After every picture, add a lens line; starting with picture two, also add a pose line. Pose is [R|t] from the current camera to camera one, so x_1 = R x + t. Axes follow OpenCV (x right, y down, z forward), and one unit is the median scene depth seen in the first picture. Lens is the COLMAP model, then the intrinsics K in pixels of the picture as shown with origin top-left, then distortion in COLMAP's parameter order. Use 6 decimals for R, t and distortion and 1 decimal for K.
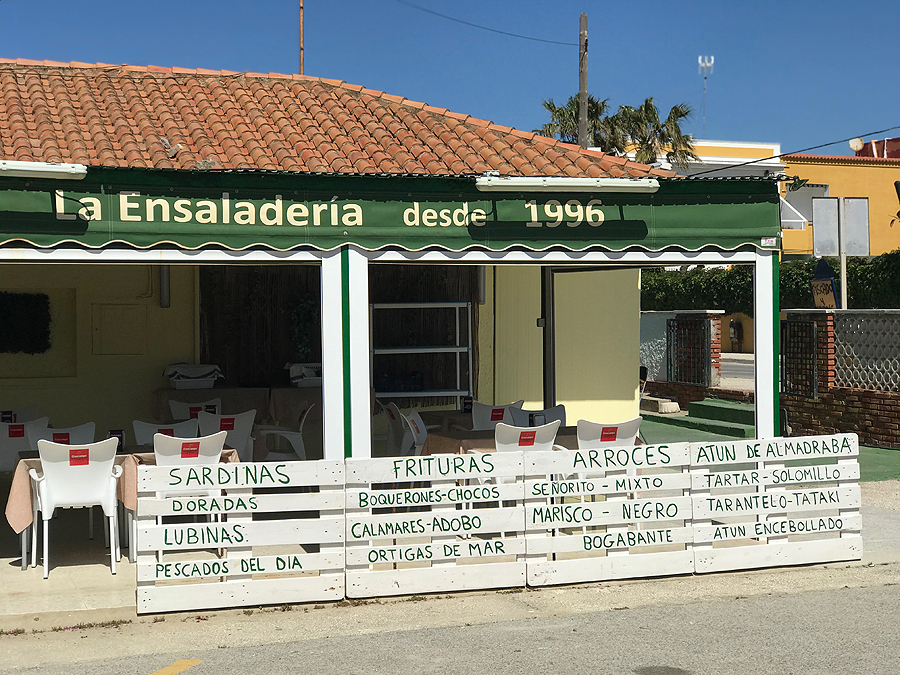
lens RADIAL K [[1732.5, 0, 450.0], [0, 1732.5, 337.5], [0, 0, 1]] dist [-0.053581, 0.403025]
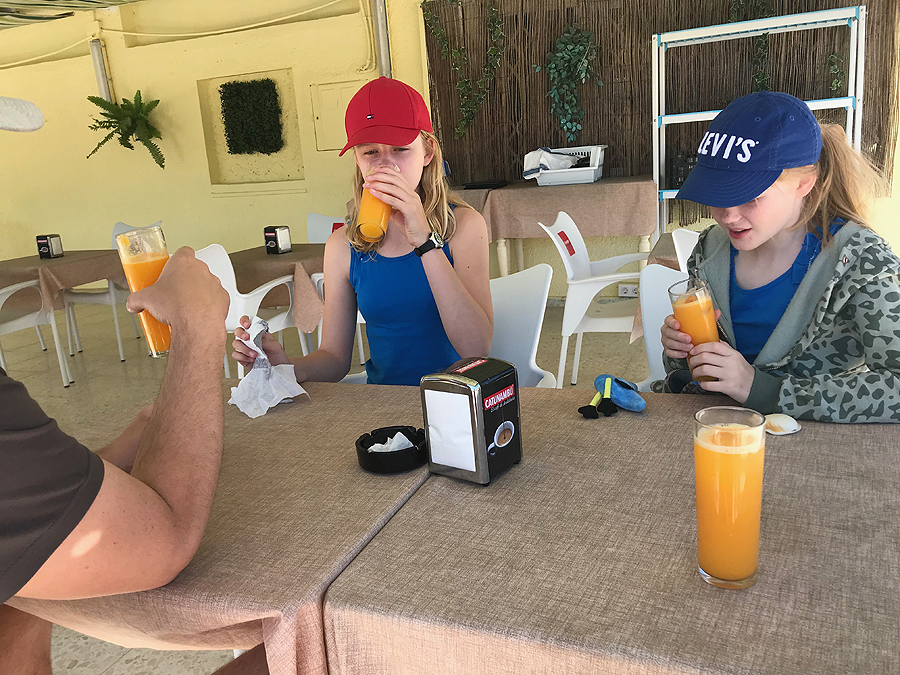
lens RADIAL K [[742.7, 0, 450.0], [0, 742.7, 337.5], [0, 0, 1]] dist [-0.002625, -0.006370]
pose [[0.715975, 0.122012, -0.687381, 0.123872], [0.059427, 0.970384, 0.234145, 0.023335], [0.695592, -0.208491, 0.687520, 1.076763]]
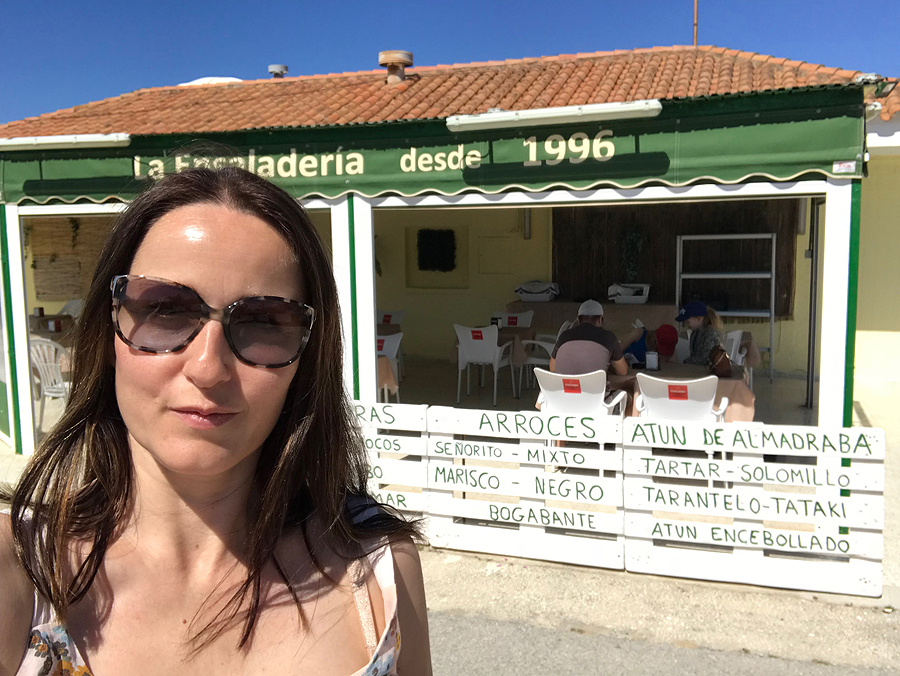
lens RADIAL K [[882.6, 0, 450.0], [0, 882.6, 338.0], [0, 0, 1]] dist [0.155515, -0.497404]
pose [[0.738523, 0.077089, -0.669807, 0.358054], [-0.001854, 0.993671, 0.112318, -0.025492], [0.674226, -0.081707, 0.733992, 0.622219]]
